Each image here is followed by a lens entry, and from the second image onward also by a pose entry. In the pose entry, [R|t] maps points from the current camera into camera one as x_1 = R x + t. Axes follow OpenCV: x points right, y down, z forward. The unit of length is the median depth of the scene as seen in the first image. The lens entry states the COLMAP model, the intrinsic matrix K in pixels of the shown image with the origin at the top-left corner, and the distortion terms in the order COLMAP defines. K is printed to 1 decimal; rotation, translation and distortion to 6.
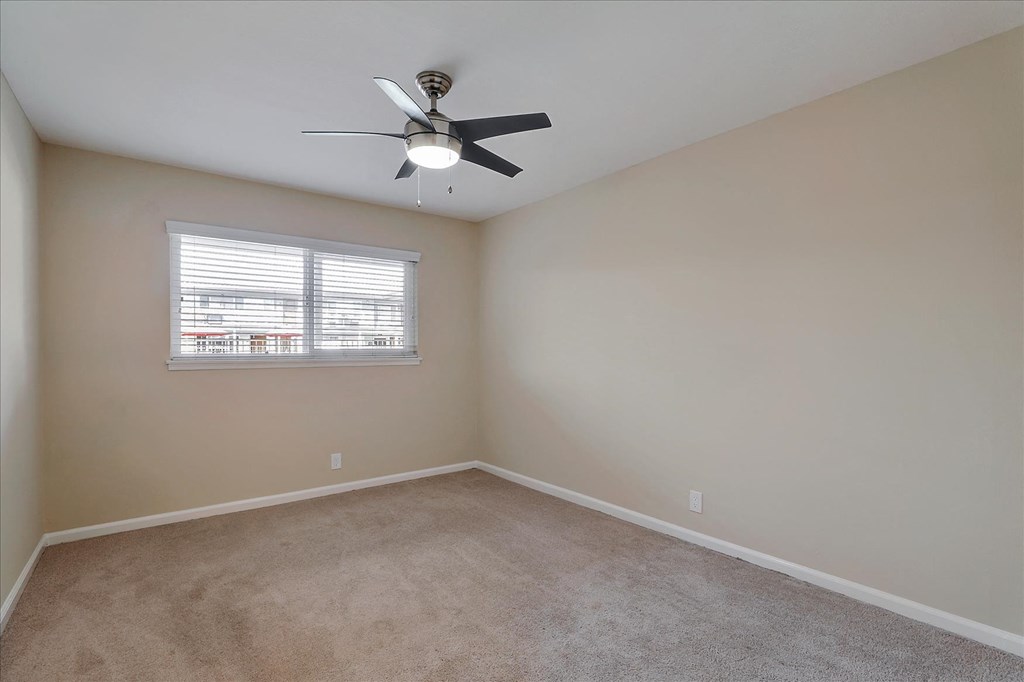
lens RADIAL K [[477.4, 0, 511.7], [0, 477.4, 342.8], [0, 0, 1]] dist [-0.035589, 0.008417]
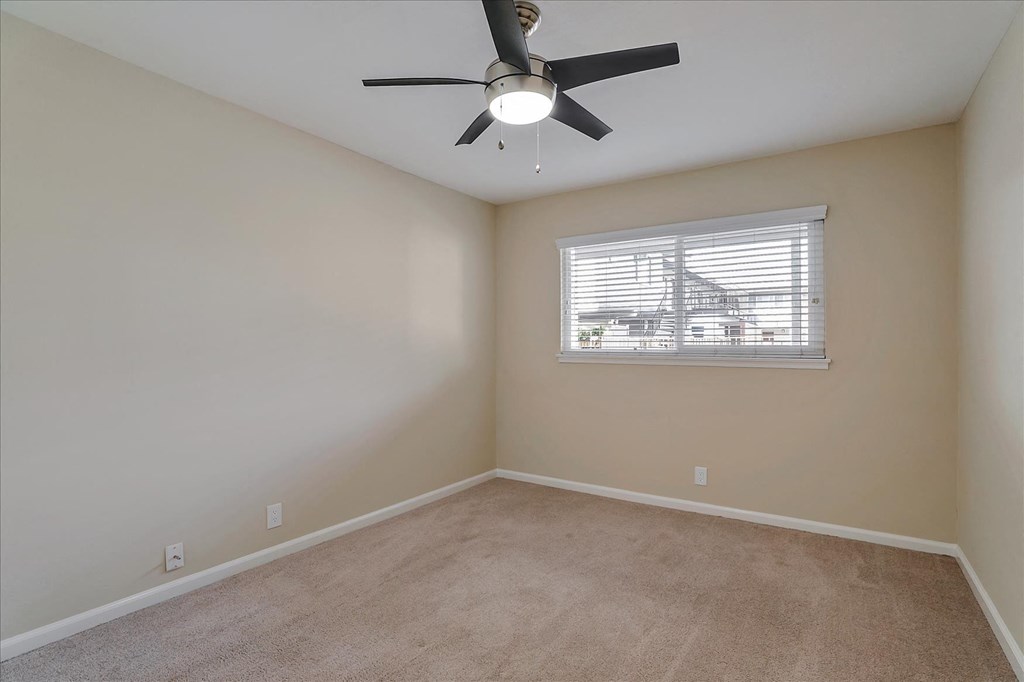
lens RADIAL K [[477.4, 0, 511.7], [0, 477.4, 342.8], [0, 0, 1]] dist [-0.035589, 0.008417]
pose [[0.329221, -0.001151, -0.944252, 0.377479], [0.007453, 0.999971, 0.001379, 0.005154], [0.944223, -0.007491, 0.329220, 0.451995]]
